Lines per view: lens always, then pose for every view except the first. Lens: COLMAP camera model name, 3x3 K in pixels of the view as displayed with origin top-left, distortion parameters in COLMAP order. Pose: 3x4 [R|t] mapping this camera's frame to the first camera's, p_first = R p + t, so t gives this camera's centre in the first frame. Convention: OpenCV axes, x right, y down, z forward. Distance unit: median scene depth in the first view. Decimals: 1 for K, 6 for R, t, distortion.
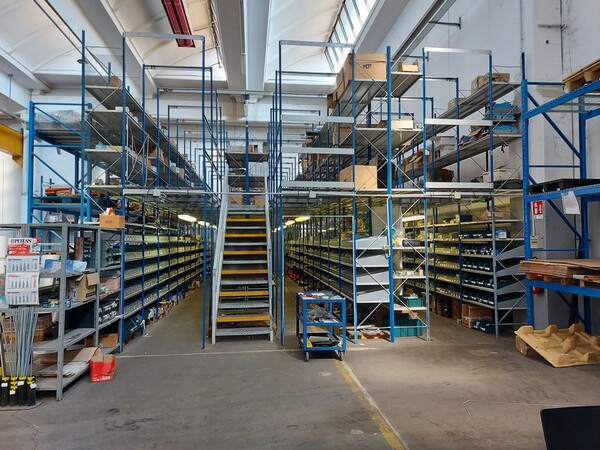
lens RADIAL K [[430.6, 0, 302.1], [0, 430.6, 223.5], [0, 0, 1]] dist [0.079573, -0.070256]
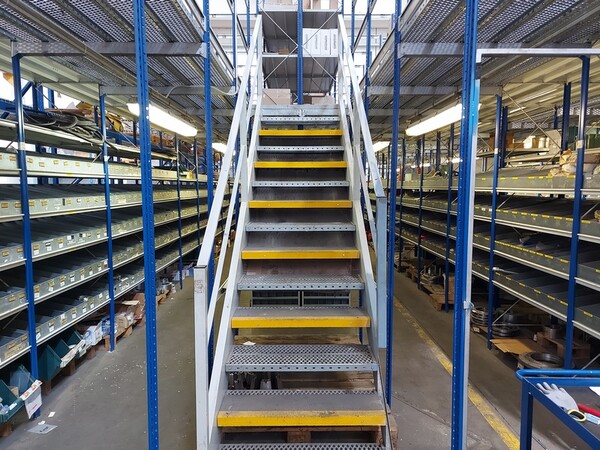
lens RADIAL K [[430.6, 0, 309.2], [0, 430.6, 225.1], [0, 0, 1]] dist [0.079573, -0.070256]
pose [[0.996101, 0.016188, -0.086725, -0.067174], [-0.004693, 0.991353, 0.131138, 0.025121], [0.088098, -0.130220, 0.987563, 0.452632]]
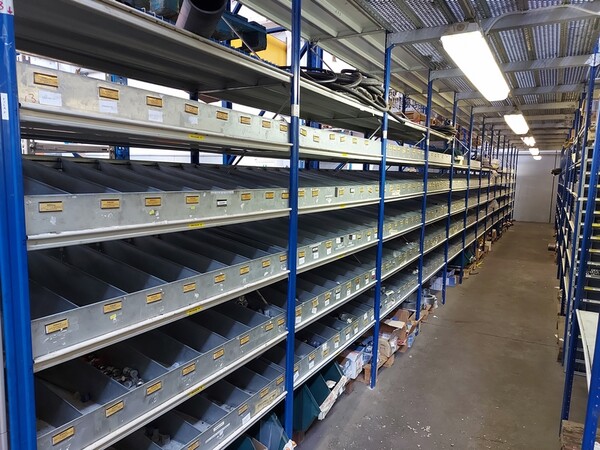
lens RADIAL K [[430.6, 0, 299.1], [0, 430.6, 227.5], [0, 0, 1]] dist [0.079573, -0.070256]
pose [[0.803207, 0.099546, -0.587324, -0.145816], [-0.003559, 0.986723, 0.162373, 0.031971], [0.595690, -0.128329, 0.792897, 0.550013]]
